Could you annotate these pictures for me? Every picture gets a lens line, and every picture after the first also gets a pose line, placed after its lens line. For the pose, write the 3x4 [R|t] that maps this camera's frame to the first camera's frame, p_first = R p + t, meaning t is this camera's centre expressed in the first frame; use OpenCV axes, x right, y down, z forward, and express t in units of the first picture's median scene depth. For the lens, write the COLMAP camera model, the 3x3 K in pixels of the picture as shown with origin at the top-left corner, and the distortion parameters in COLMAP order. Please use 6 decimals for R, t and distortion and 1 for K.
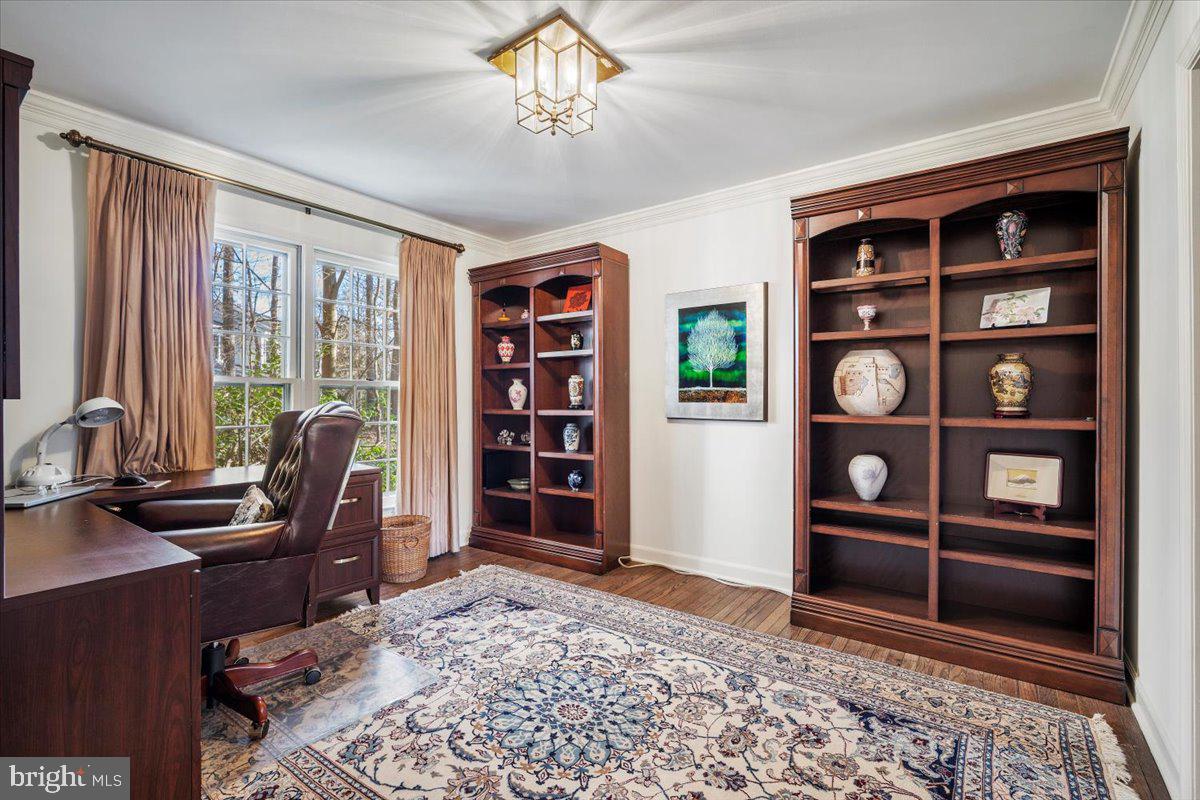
lens RADIAL K [[526.6, 0, 604.7], [0, 526.6, 405.1], [0, 0, 1]] dist [-0.000028, 0.000296]
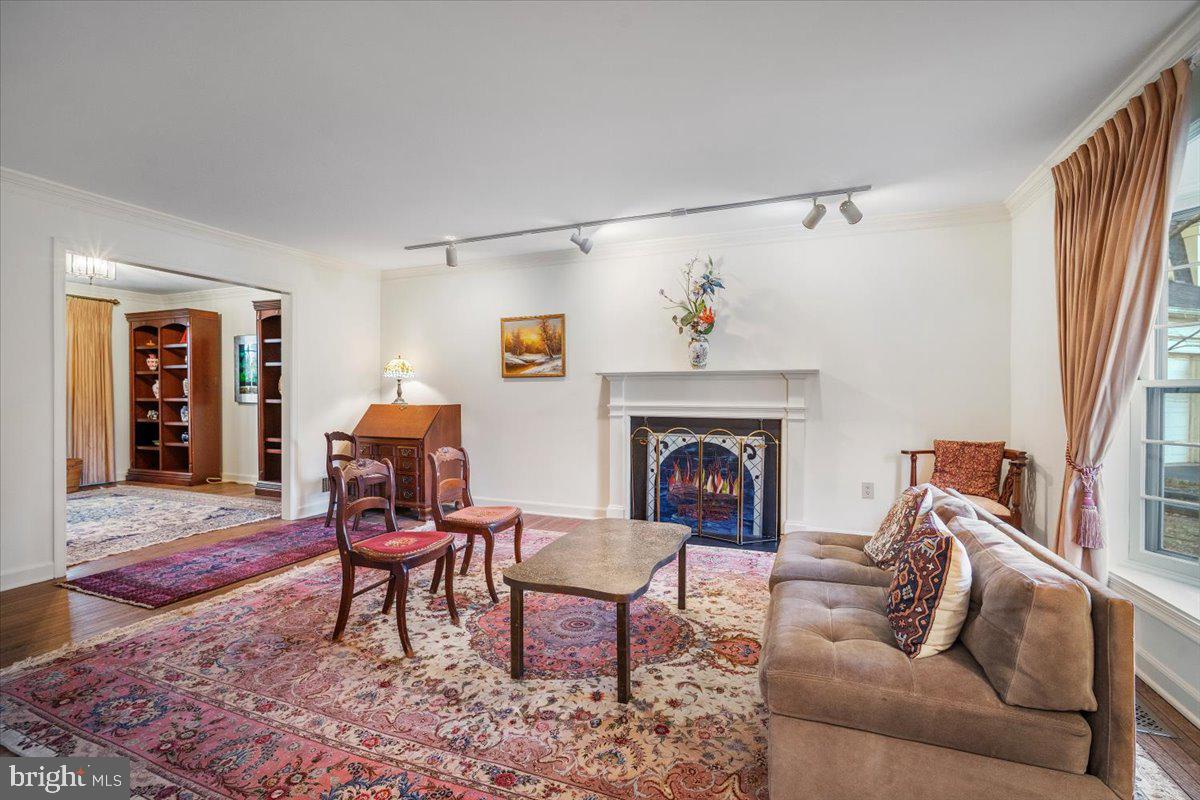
lens RADIAL K [[526.6, 0, 604.7], [0, 526.6, 405.1], [0, 0, 1]] dist [-0.000028, 0.000296]
pose [[0.973236, -0.005213, 0.229747, 0.866989], [0.002077, 0.999901, 0.013887, 0.009875], [-0.229797, -0.013038, 0.973151, -1.007380]]
